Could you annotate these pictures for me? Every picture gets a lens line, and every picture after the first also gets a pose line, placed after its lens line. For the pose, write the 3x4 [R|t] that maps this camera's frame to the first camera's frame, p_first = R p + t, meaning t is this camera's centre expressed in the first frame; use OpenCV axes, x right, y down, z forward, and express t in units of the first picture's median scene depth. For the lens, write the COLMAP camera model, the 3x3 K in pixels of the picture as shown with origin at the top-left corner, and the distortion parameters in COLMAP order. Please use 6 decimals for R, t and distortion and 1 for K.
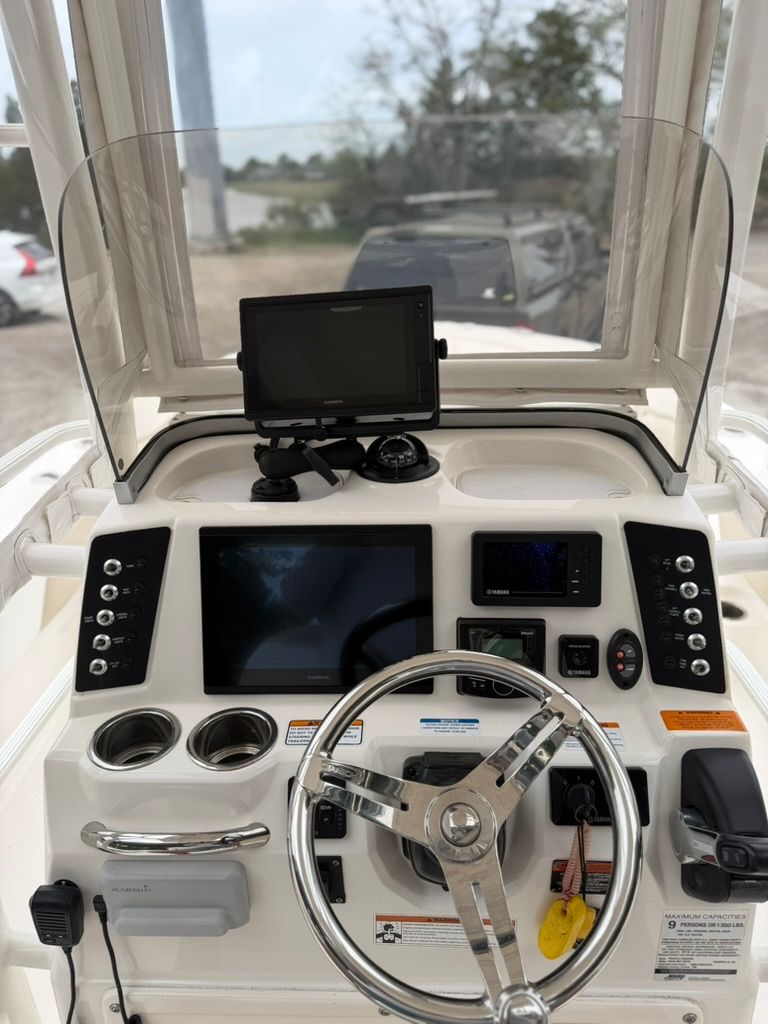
lens RADIAL K [[734.5, 0, 384.0], [0, 734.5, 512.0], [0, 0, 1]] dist [-0.004682, -0.001353]
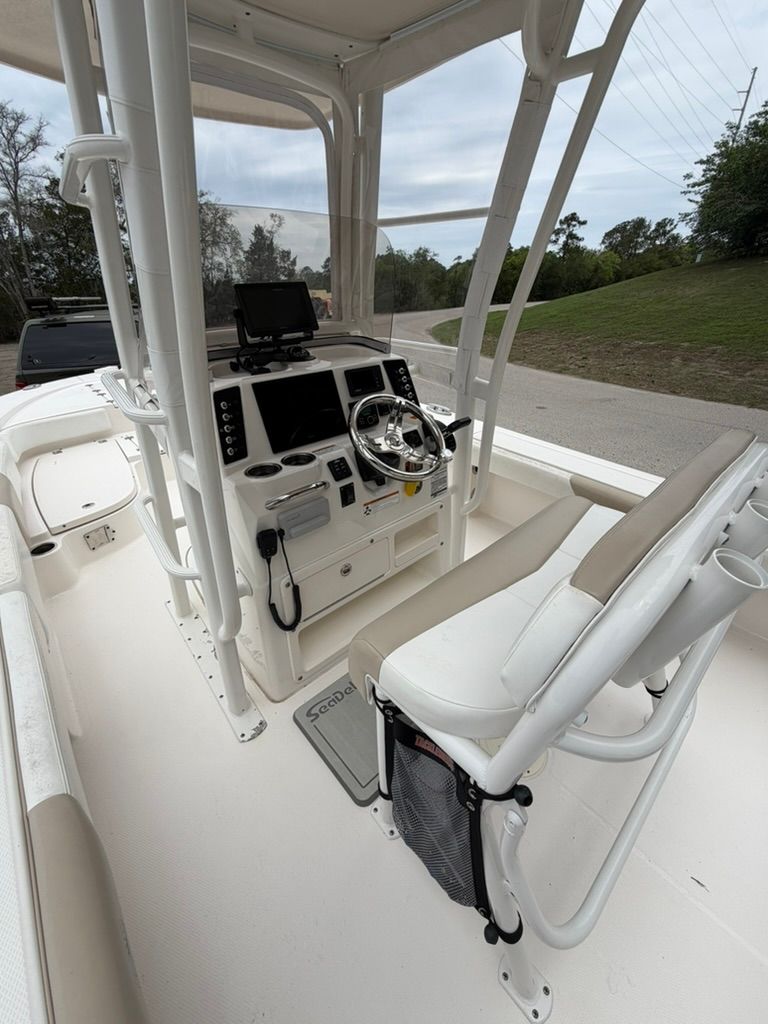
lens RADIAL K [[408.7, 0, 384.0], [0, 408.7, 508.1], [0, 0, 1]] dist [-0.001351, 0.000341]
pose [[0.718952, -0.322089, 0.615928, -0.897062], [0.292643, 0.944050, 0.152083, 0.328520], [-0.630451, 0.070906, 0.772984, -0.268394]]
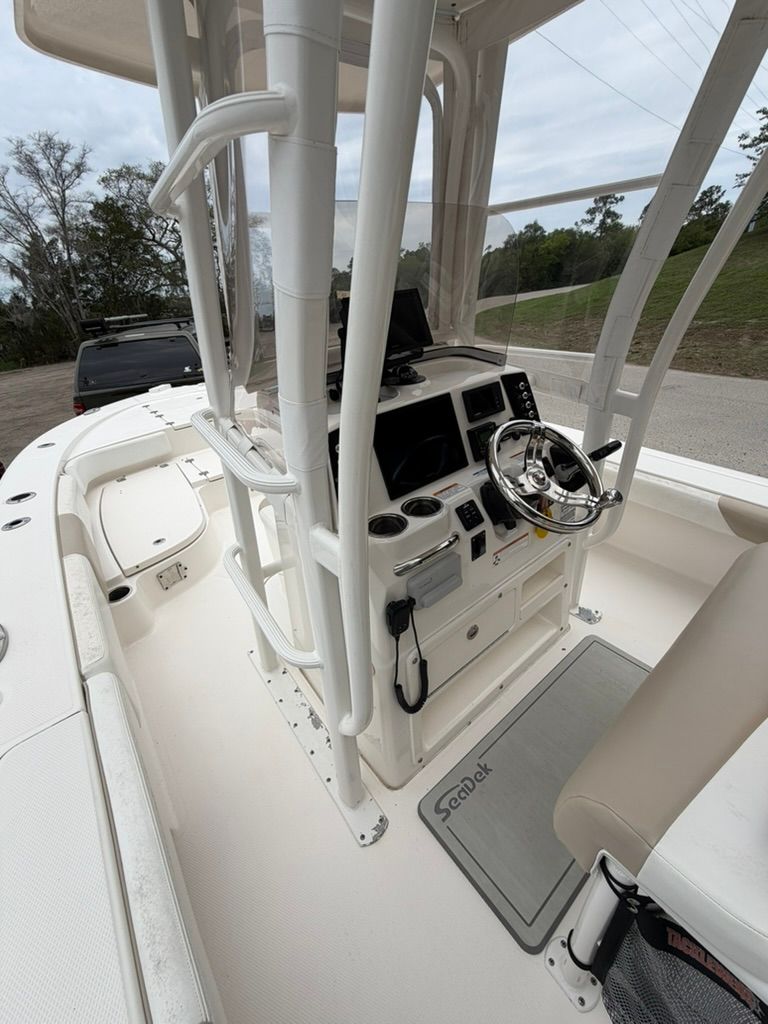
lens RADIAL K [[408.7, 0, 384.0], [0, 408.7, 508.1], [0, 0, 1]] dist [-0.001351, 0.000341]
pose [[0.757046, -0.348168, 0.552865, -0.906735], [0.332383, 0.933736, 0.132885, 0.116394], [-0.562497, 0.083163, 0.822607, 0.100847]]
